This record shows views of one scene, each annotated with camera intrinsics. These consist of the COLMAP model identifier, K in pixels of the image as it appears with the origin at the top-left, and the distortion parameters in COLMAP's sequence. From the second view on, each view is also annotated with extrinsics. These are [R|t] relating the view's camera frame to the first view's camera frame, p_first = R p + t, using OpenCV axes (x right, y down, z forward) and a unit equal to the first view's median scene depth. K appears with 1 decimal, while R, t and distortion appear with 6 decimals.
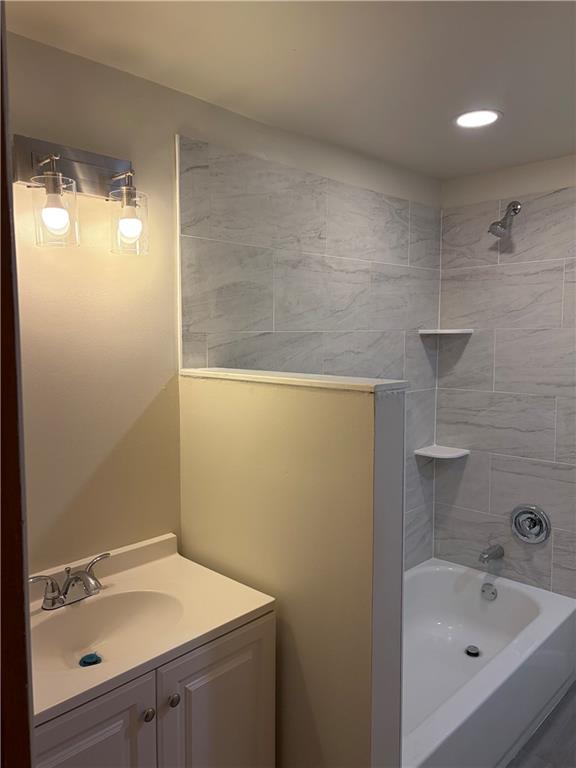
lens RADIAL K [[575.3, 0, 294.9], [0, 575.3, 380.4], [0, 0, 1]] dist [0.048148, -0.049364]
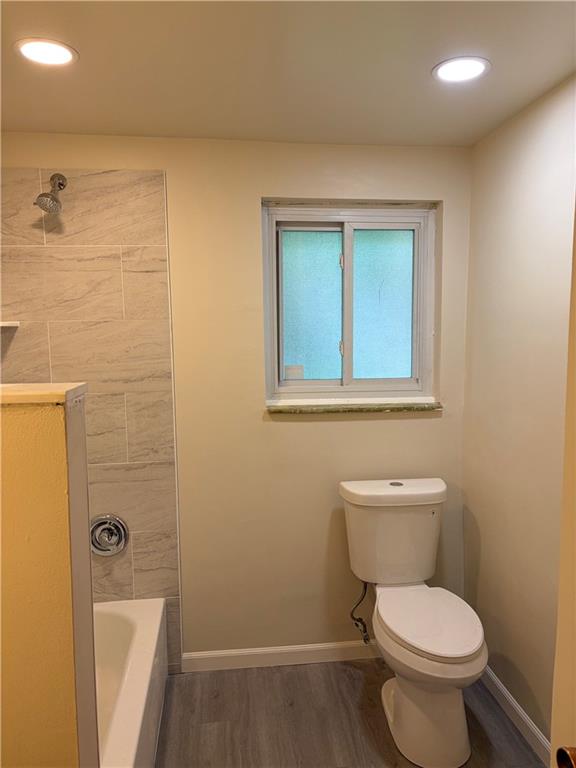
lens RADIAL K [[575.3, 0, 285.0], [0, 575.3, 382.0], [0, 0, 1]] dist [0.048148, -0.049364]
pose [[0.642201, -0.077812, 0.762577, -0.086551], [0.078435, 0.996283, 0.035605, -0.002733], [-0.762513, 0.036947, 0.645917, 0.183050]]
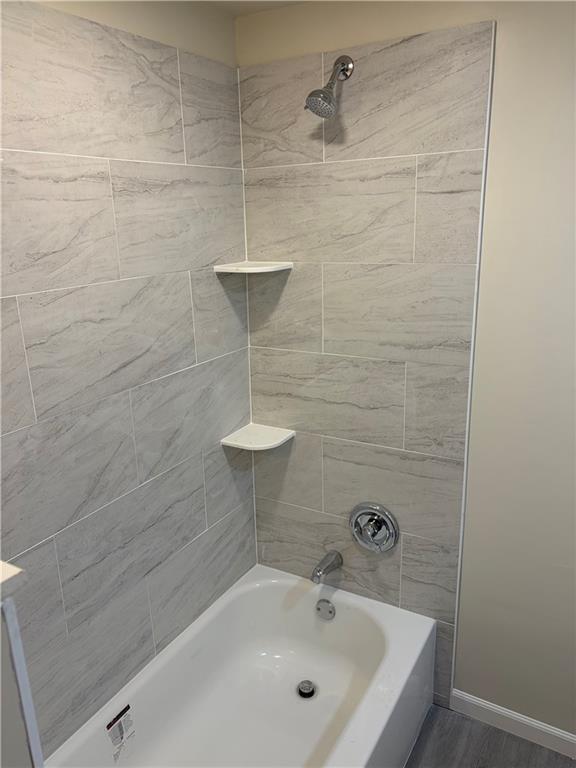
lens RADIAL K [[575.3, 0, 289.2], [0, 575.3, 383.9], [0, 0, 1]] dist [0.048148, -0.049364]
pose [[0.971840, -0.087433, 0.218819, 0.145576], [0.042967, 0.978798, 0.200269, -0.085945], [-0.231690, -0.185228, 0.954992, 0.331889]]
